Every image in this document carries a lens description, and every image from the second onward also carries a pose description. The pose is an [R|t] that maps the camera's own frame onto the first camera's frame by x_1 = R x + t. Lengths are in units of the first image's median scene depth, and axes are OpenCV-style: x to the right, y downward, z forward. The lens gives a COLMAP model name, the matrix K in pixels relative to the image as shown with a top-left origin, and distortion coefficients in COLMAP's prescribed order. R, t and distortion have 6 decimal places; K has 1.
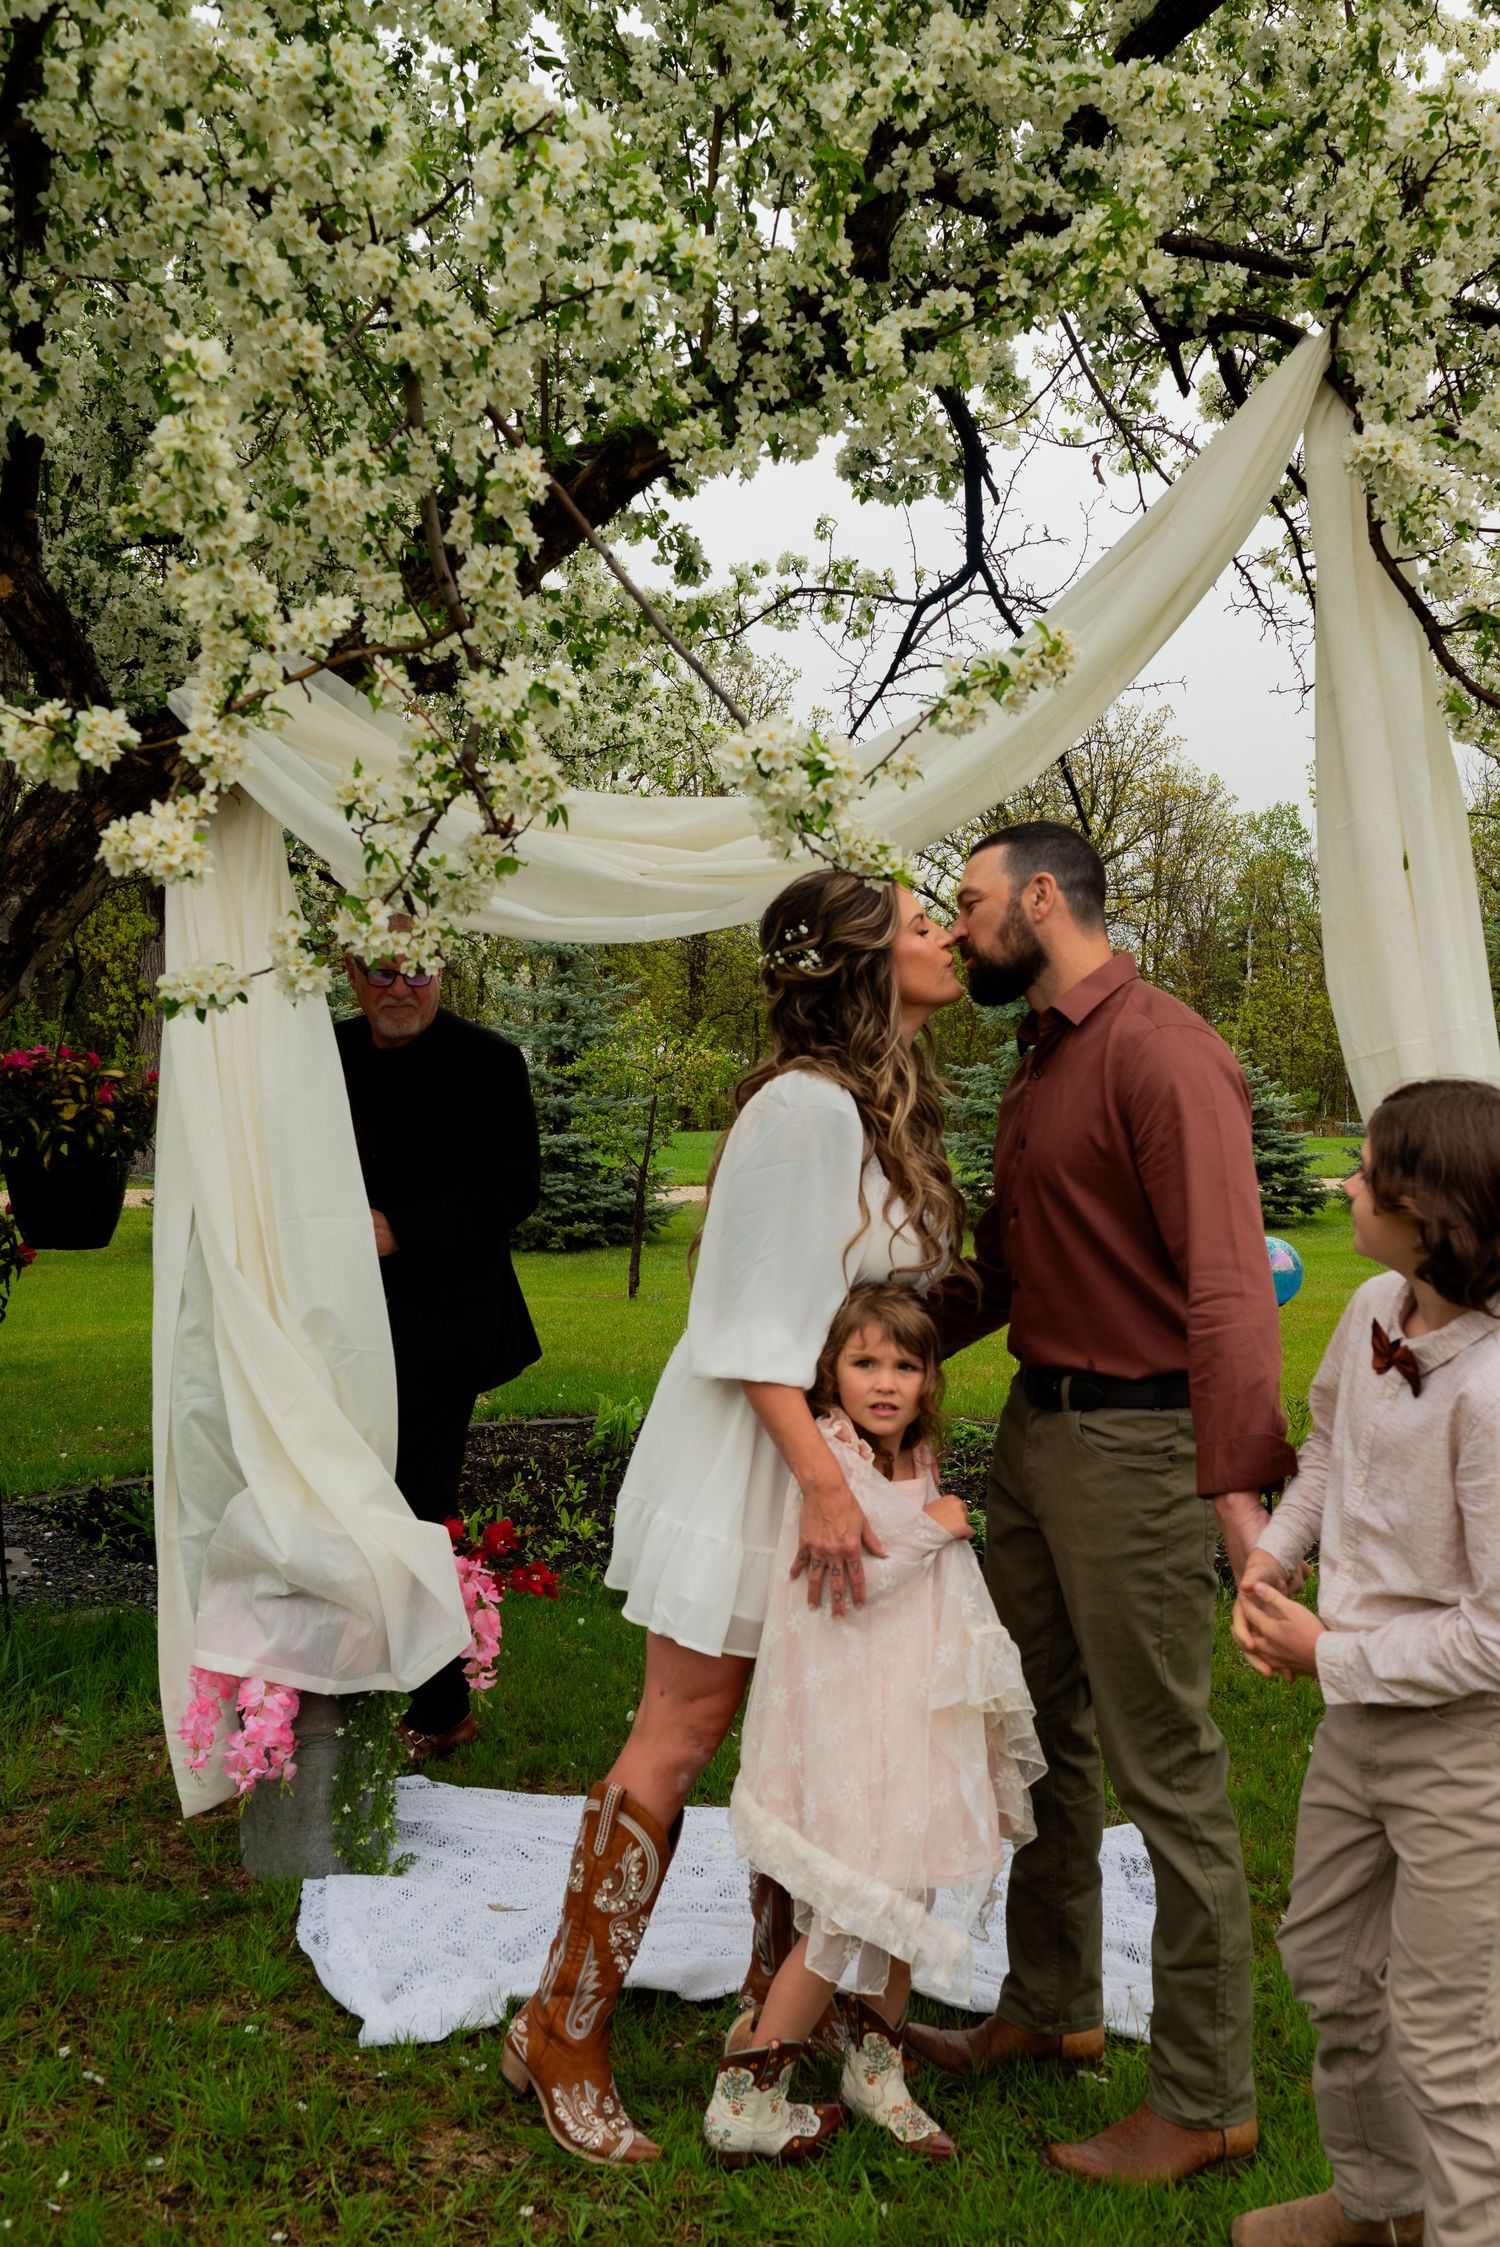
lens RADIAL K [[2160.9, 0, 745.7], [0, 2160.9, 1099.9], [0, 0, 1]] dist [0.002252, 0.000000]
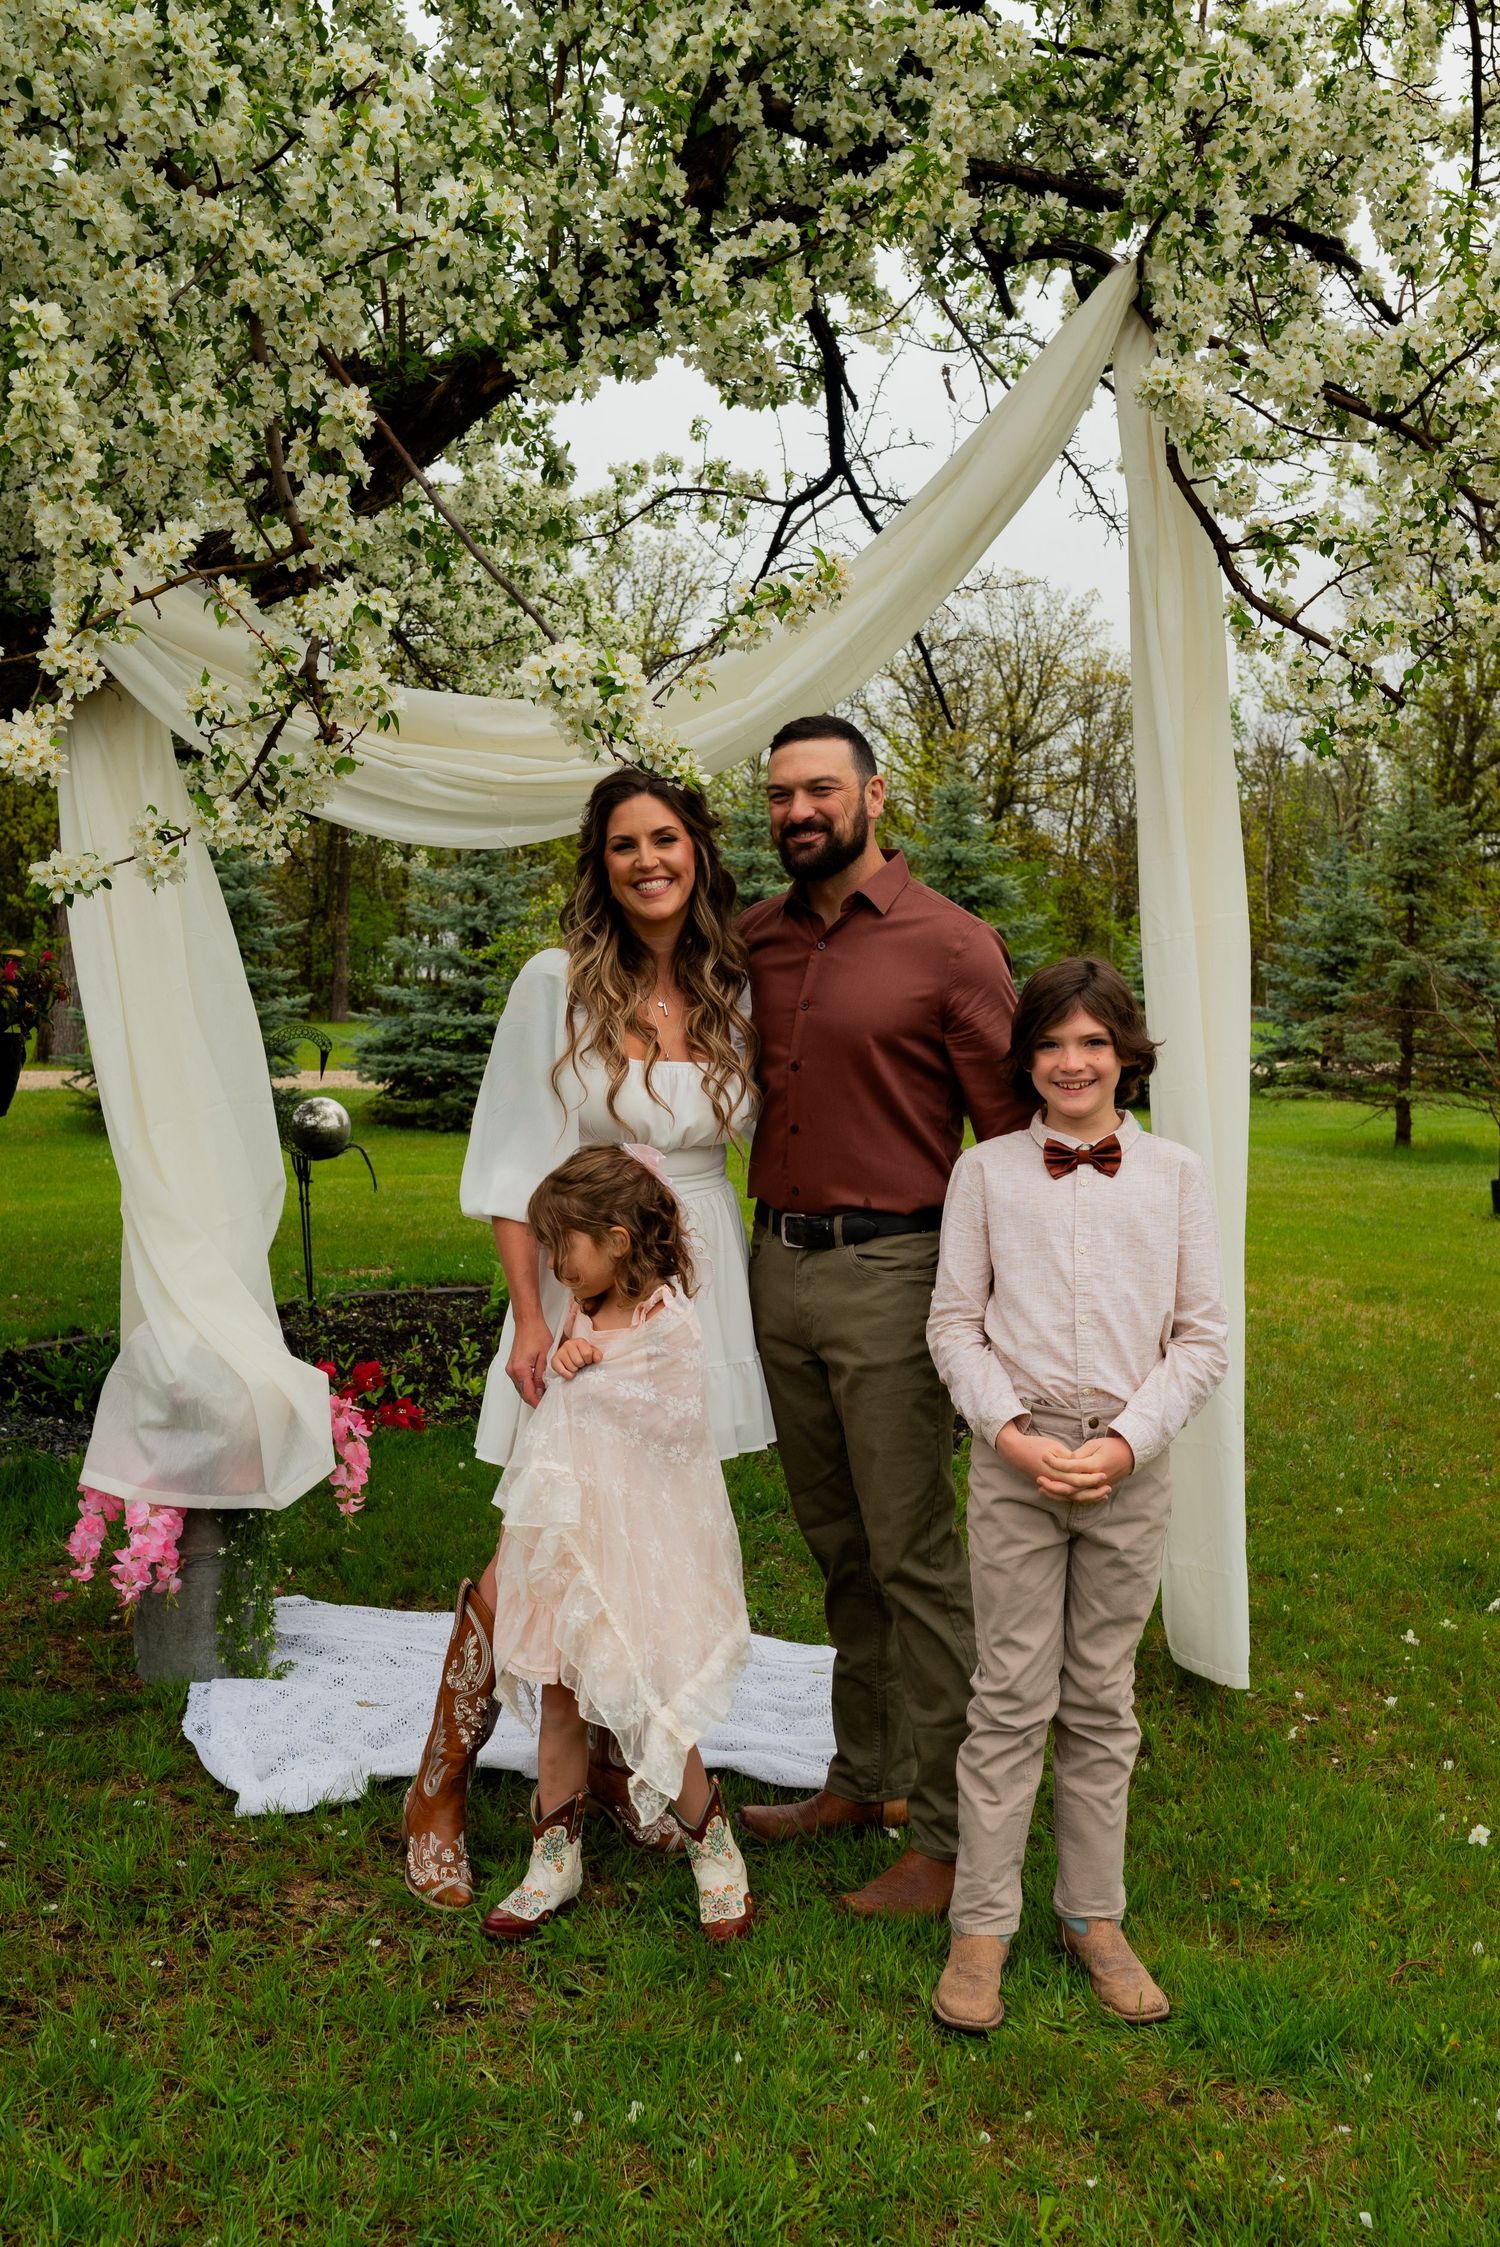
lens RADIAL K [[2160.9, 0, 749.2], [0, 2160.9, 1126.9], [0, 0, 1]] dist [0.002252, 0.000000]
pose [[0.999474, 0.001218, 0.032411, 0.048135], [-0.003347, 0.997832, 0.065730, 0.002771], [-0.032260, -0.065804, 0.997311, -0.101444]]
